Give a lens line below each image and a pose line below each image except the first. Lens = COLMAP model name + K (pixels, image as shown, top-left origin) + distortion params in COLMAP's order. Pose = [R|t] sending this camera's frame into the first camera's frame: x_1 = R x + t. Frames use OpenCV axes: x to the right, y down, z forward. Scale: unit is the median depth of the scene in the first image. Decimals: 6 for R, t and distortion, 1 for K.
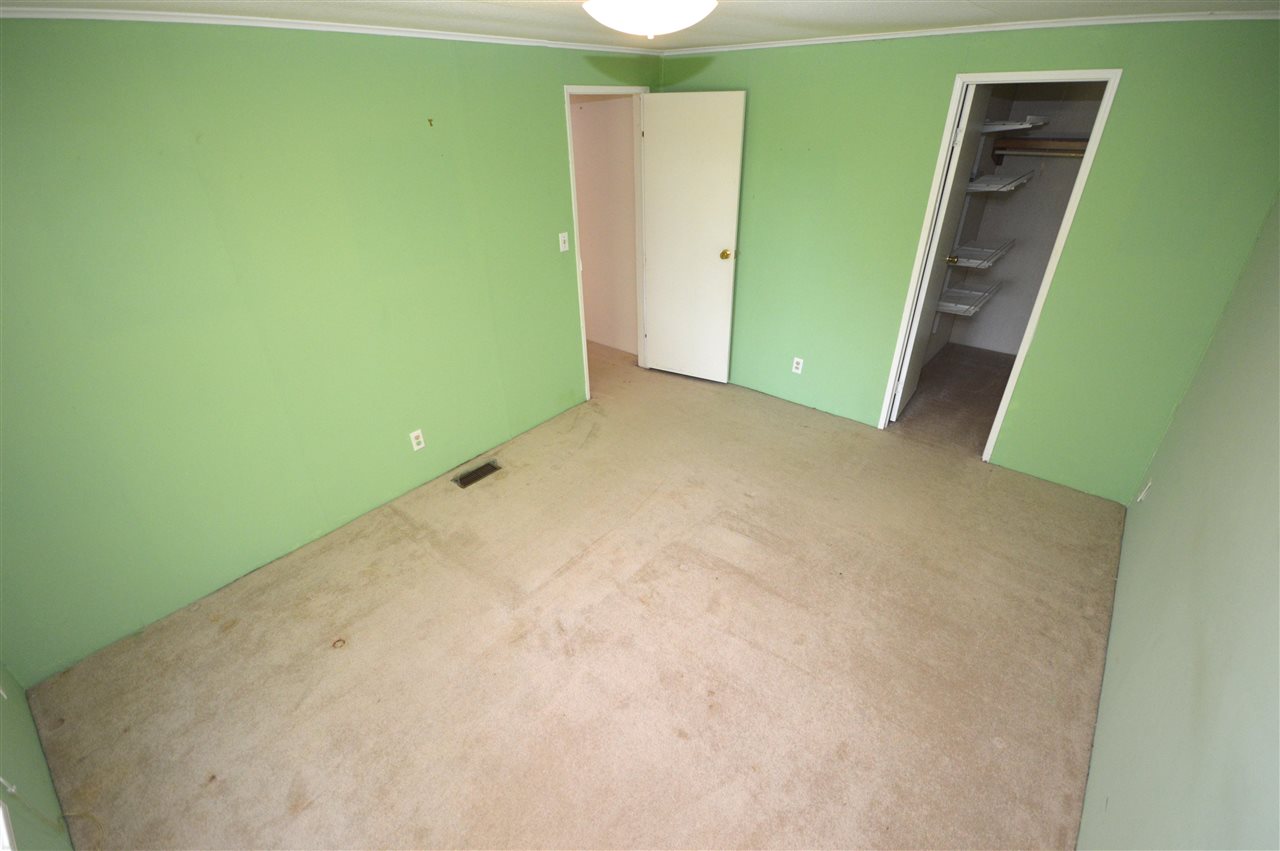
lens RADIAL K [[569.8, 0, 645.3], [0, 569.8, 424.7], [0, 0, 1]] dist [0.008458, -0.012042]
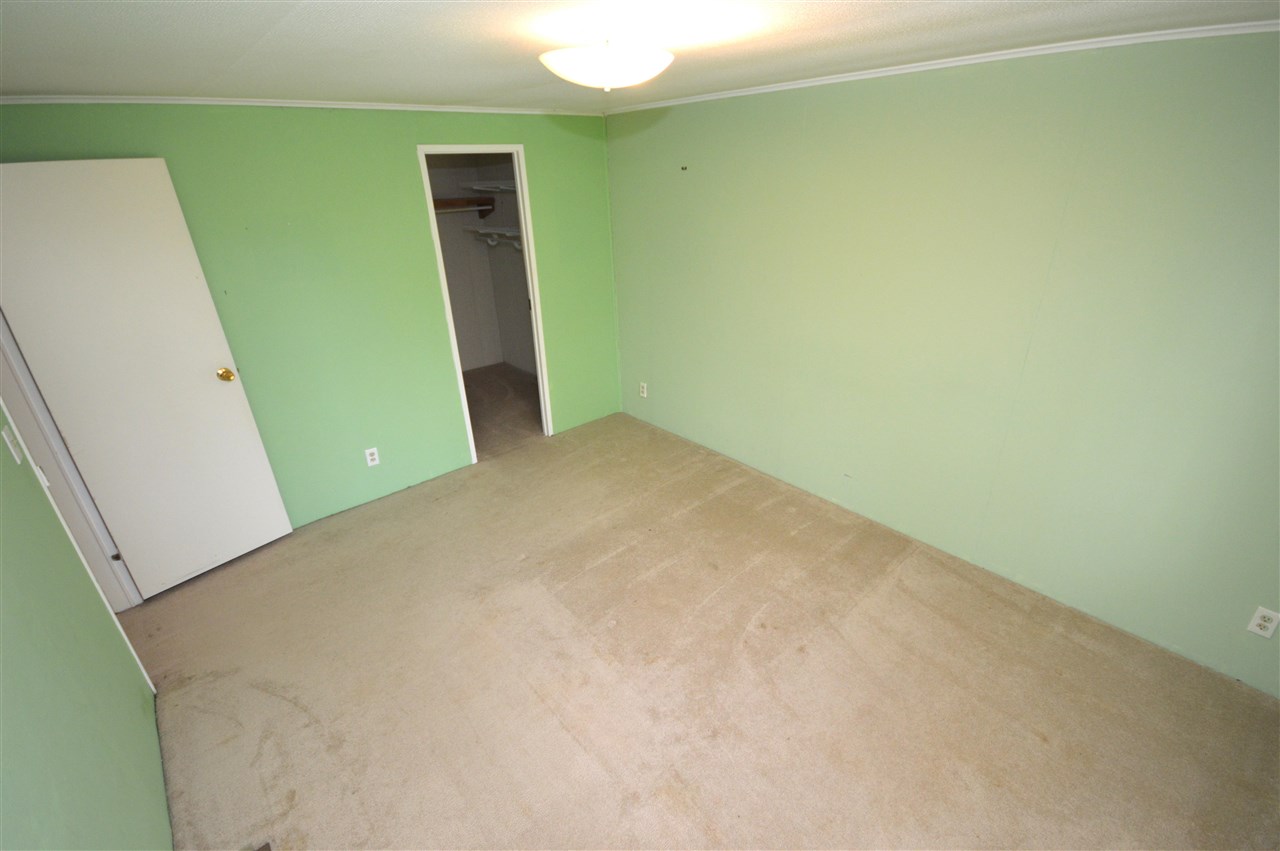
lens RADIAL K [[569.8, 0, 644.3], [0, 569.8, 421.1], [0, 0, 1]] dist [0.008458, -0.012042]
pose [[0.172284, -0.405440, 0.897740, -0.604284], [0.509231, 0.816797, 0.271158, -0.244974], [-0.843209, 0.410441, 0.347183, 0.446434]]
